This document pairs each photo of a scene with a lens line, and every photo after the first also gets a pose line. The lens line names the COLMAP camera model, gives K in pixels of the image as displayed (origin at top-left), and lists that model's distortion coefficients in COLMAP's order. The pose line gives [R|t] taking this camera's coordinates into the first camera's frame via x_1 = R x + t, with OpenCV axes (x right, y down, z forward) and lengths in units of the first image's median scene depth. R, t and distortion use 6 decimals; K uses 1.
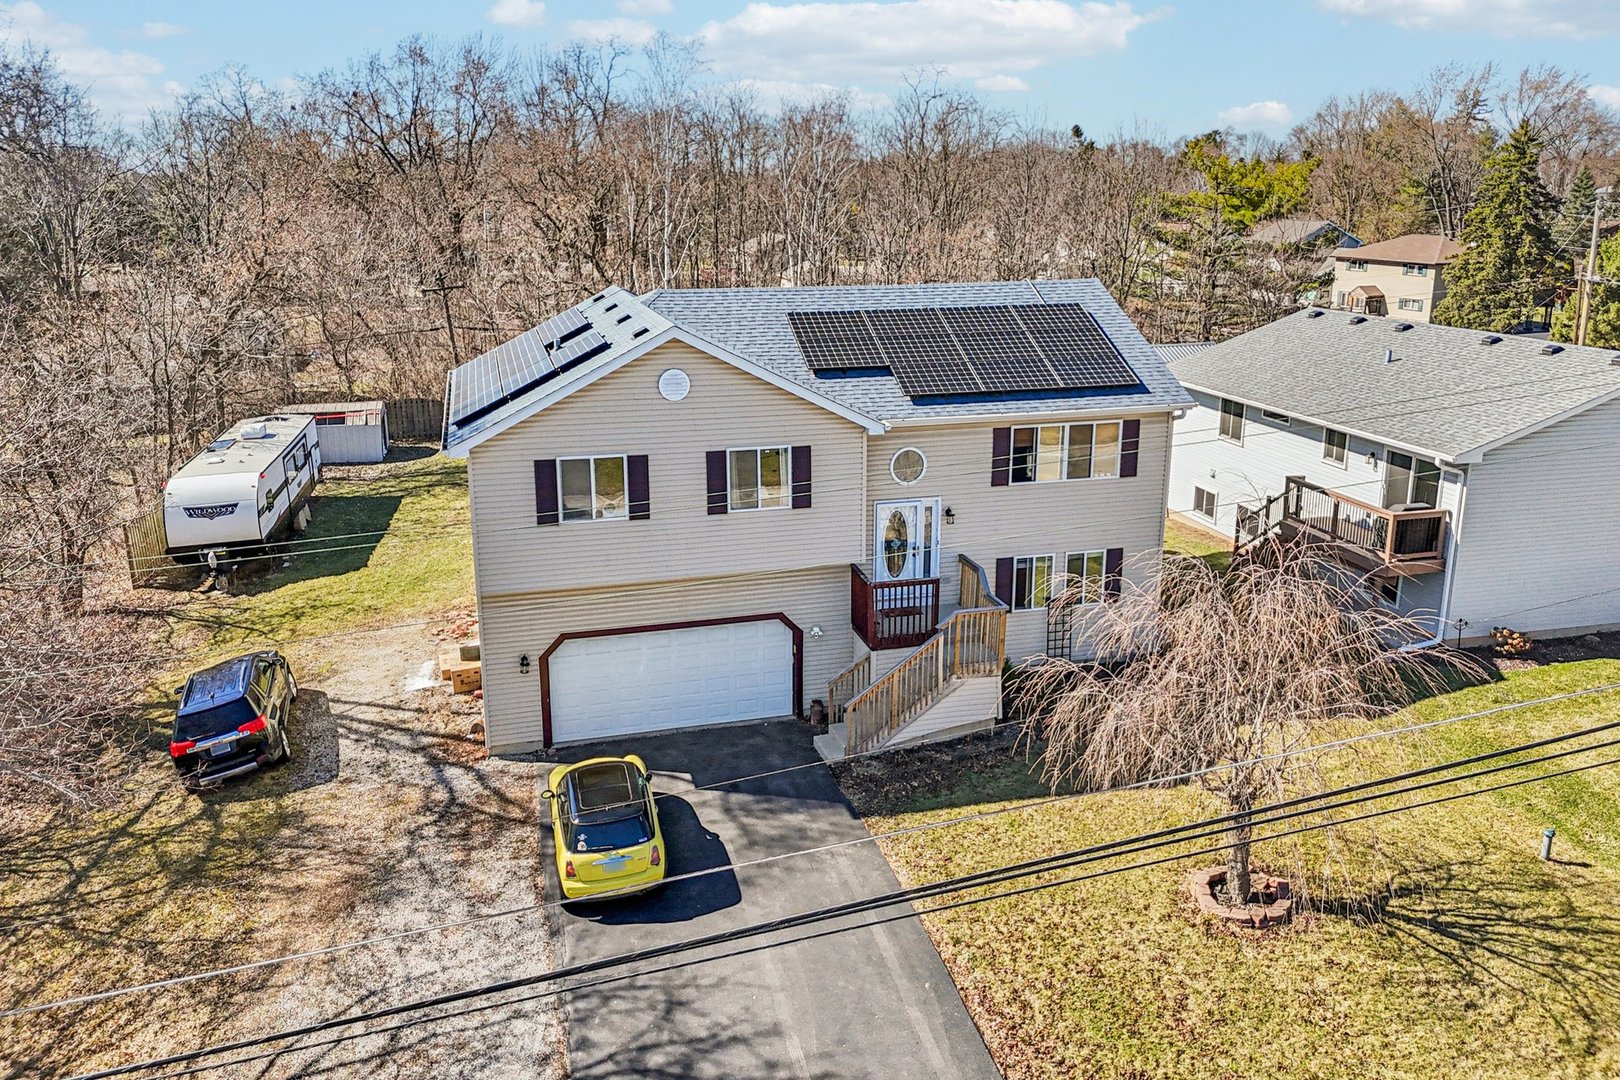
lens RADIAL K [[1224.8, 0, 792.1], [0, 1224.8, 494.1], [0, 0, 1]] dist [0.028763, -0.008541]
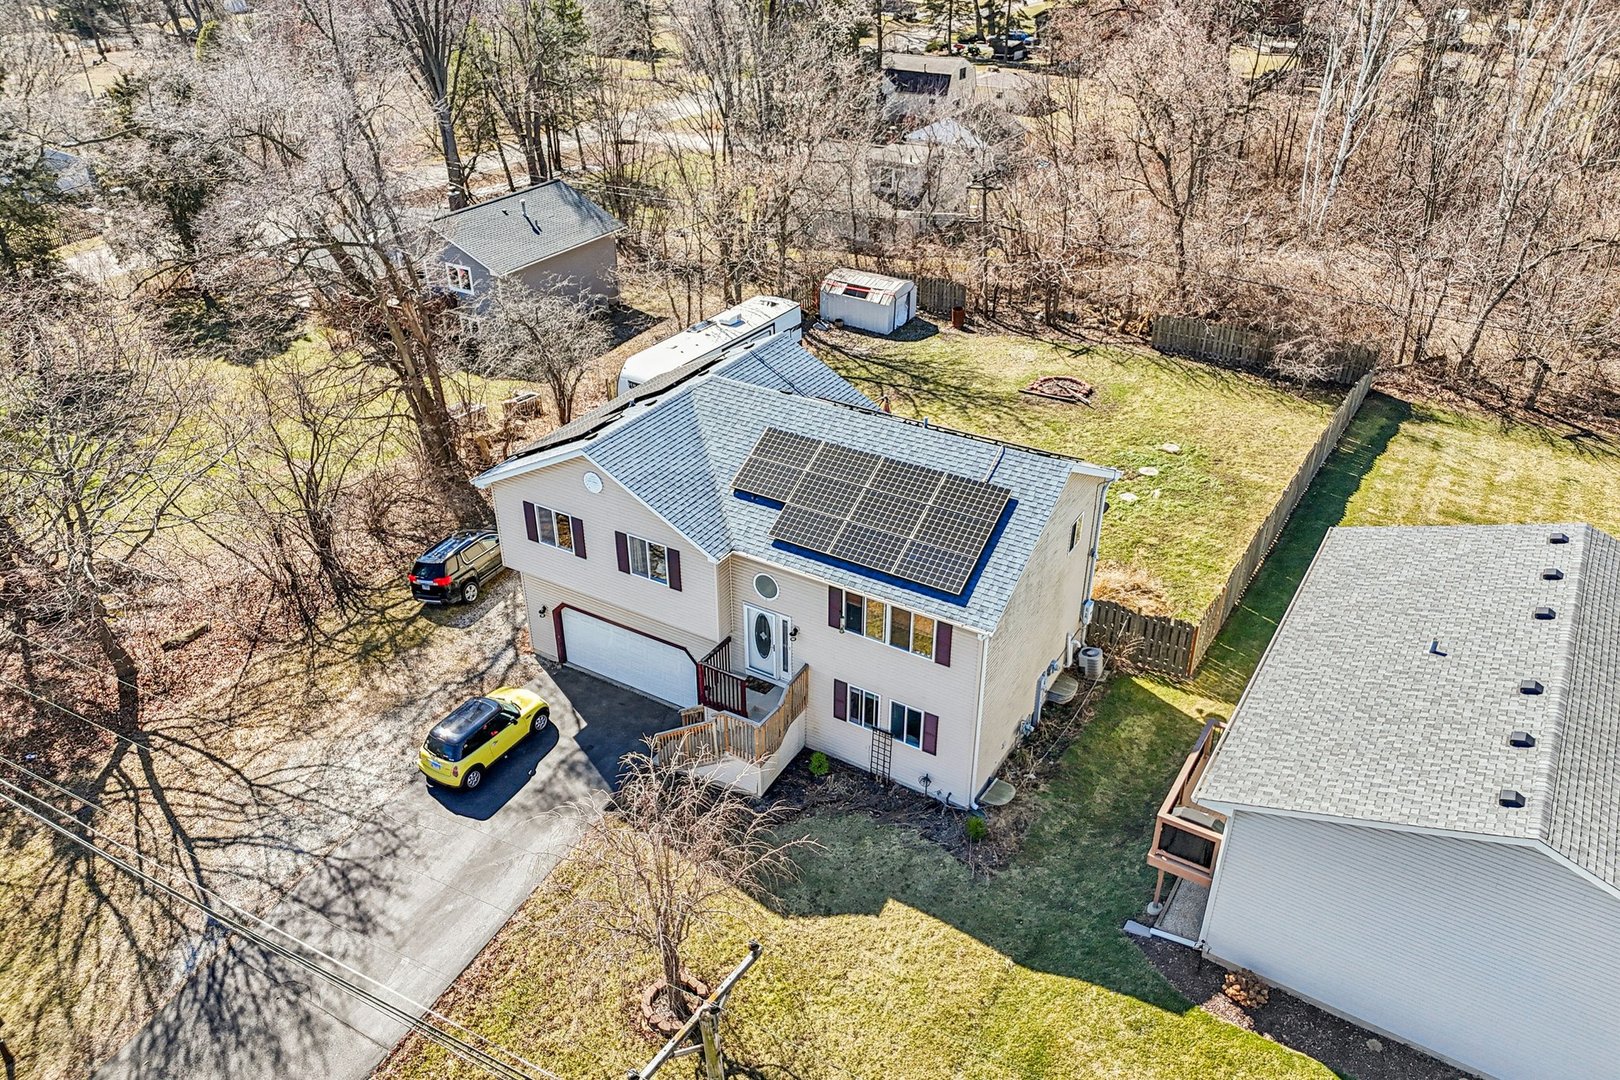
lens RADIAL K [[1188.1, 0, 810.0], [0, 1188.1, 540.0], [0, 0, 1]] dist [0.030878, -0.009775]
pose [[0.704817, 0.369067, -0.605823, 0.898560], [-0.181537, 0.919408, 0.348902, -0.531398], [0.685767, -0.135933, 0.715014, 0.176803]]
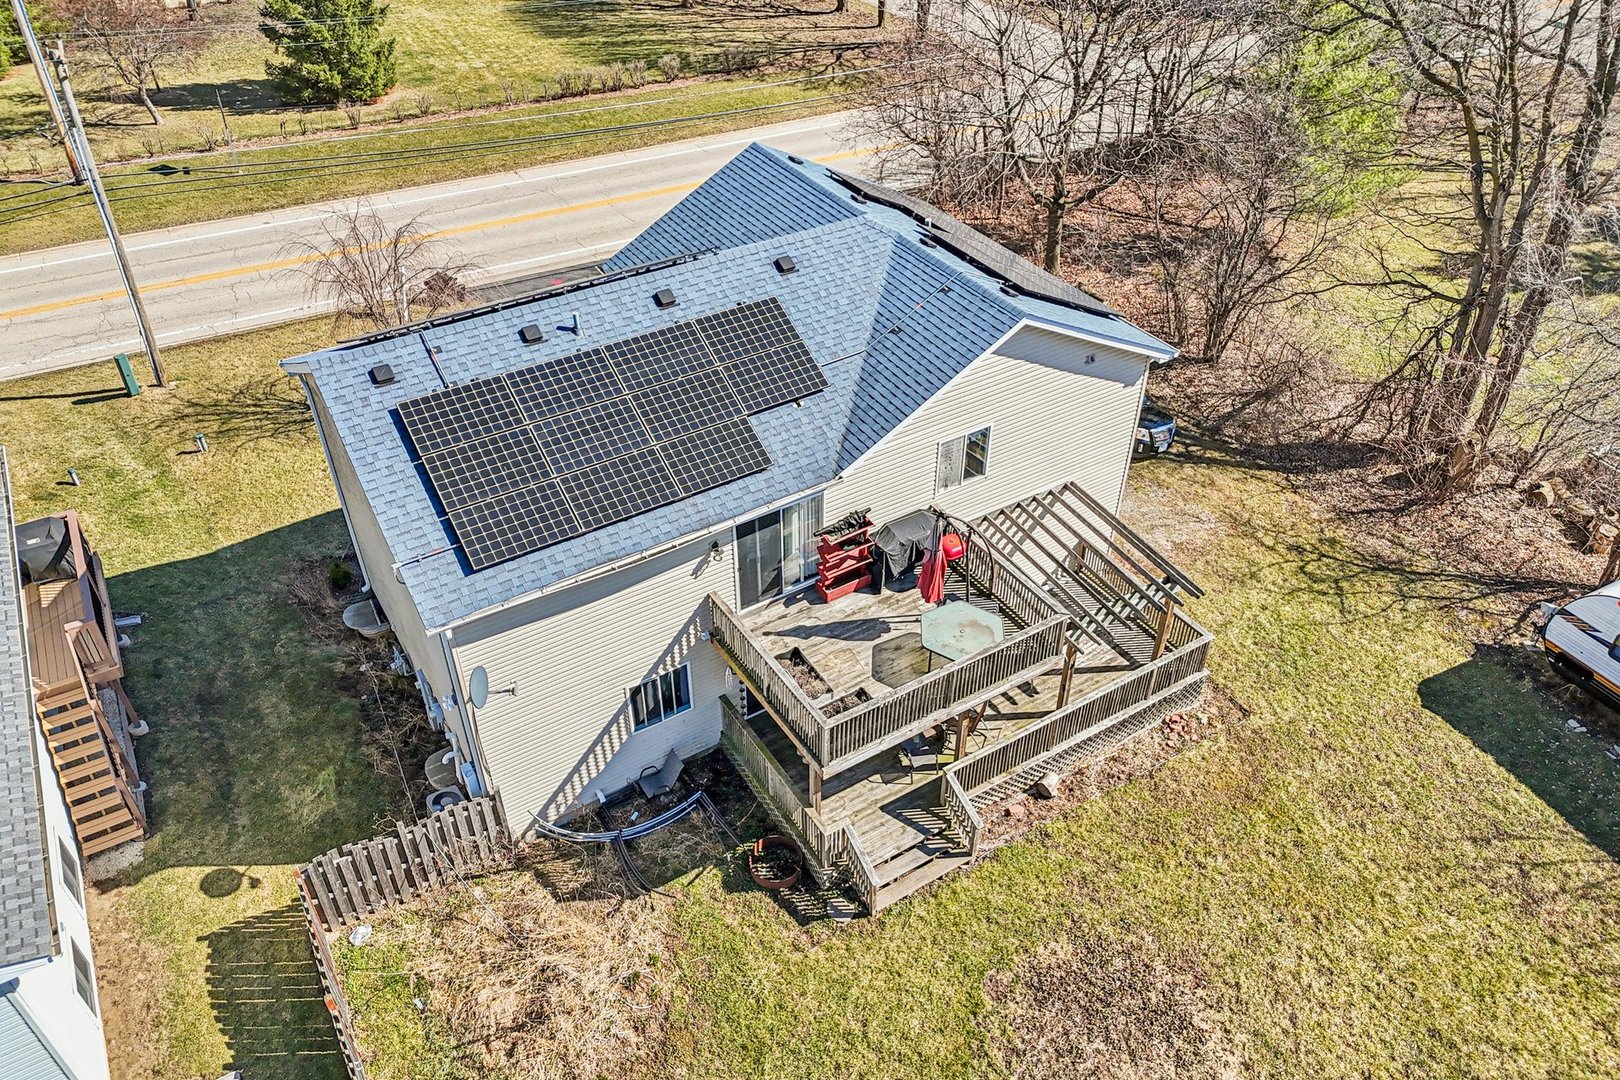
lens RADIAL K [[1188.1, 0, 810.0], [0, 1188.1, 540.0], [0, 0, 1]] dist [0.030878, -0.009775]
pose [[-0.954883, 0.181464, -0.235094, 0.202782], [-0.078299, 0.609774, 0.788698, -0.822921], [0.286475, 0.771522, -0.568055, 1.922109]]
